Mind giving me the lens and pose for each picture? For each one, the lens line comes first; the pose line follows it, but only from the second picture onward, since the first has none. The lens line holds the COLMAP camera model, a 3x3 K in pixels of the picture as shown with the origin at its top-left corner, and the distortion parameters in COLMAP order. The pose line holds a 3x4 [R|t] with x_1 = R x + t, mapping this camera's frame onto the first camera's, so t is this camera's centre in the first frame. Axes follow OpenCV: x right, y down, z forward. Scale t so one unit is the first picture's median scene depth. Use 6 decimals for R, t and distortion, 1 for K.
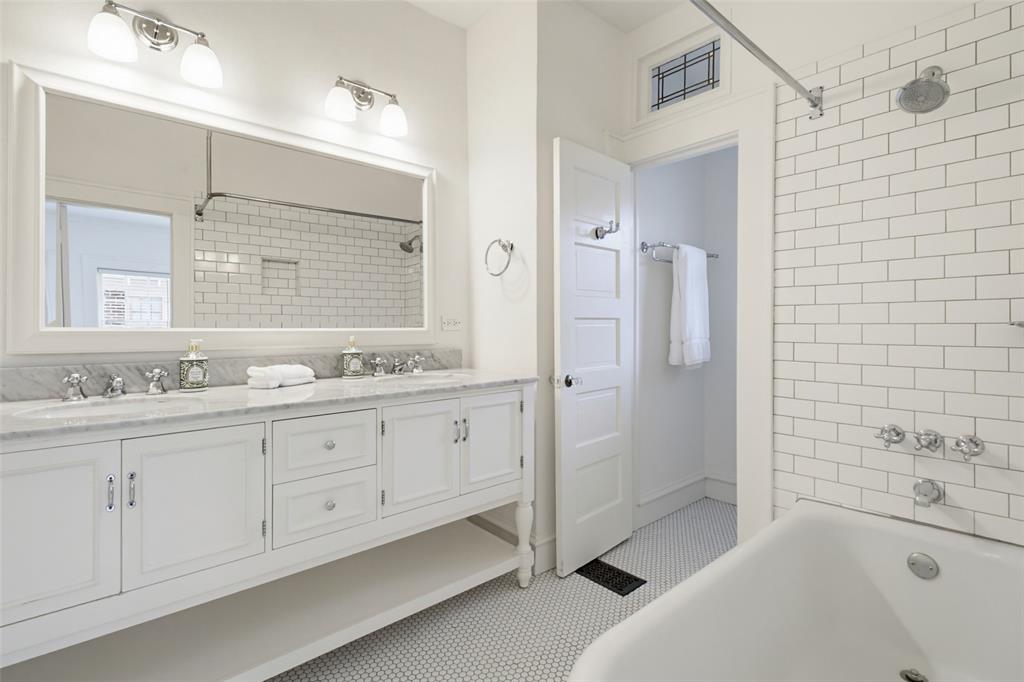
lens RADIAL K [[474.3, 0, 508.9], [0, 474.3, 330.7], [0, 0, 1]] dist [0.000159, 0.000212]
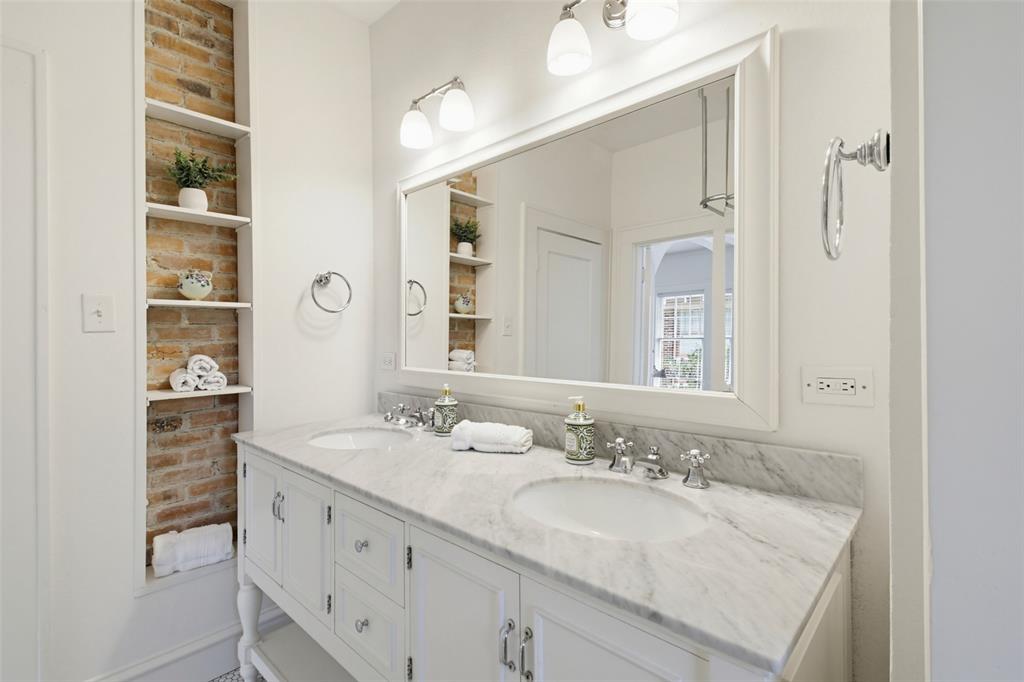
lens RADIAL K [[474.3, 0, 508.9], [0, 474.3, 330.7], [0, 0, 1]] dist [0.000159, 0.000212]
pose [[0.092597, 0.004640, -0.995693, 0.549680], [0.007293, 0.999959, 0.005338, -0.148334], [0.995677, -0.007756, 0.092560, 1.531626]]
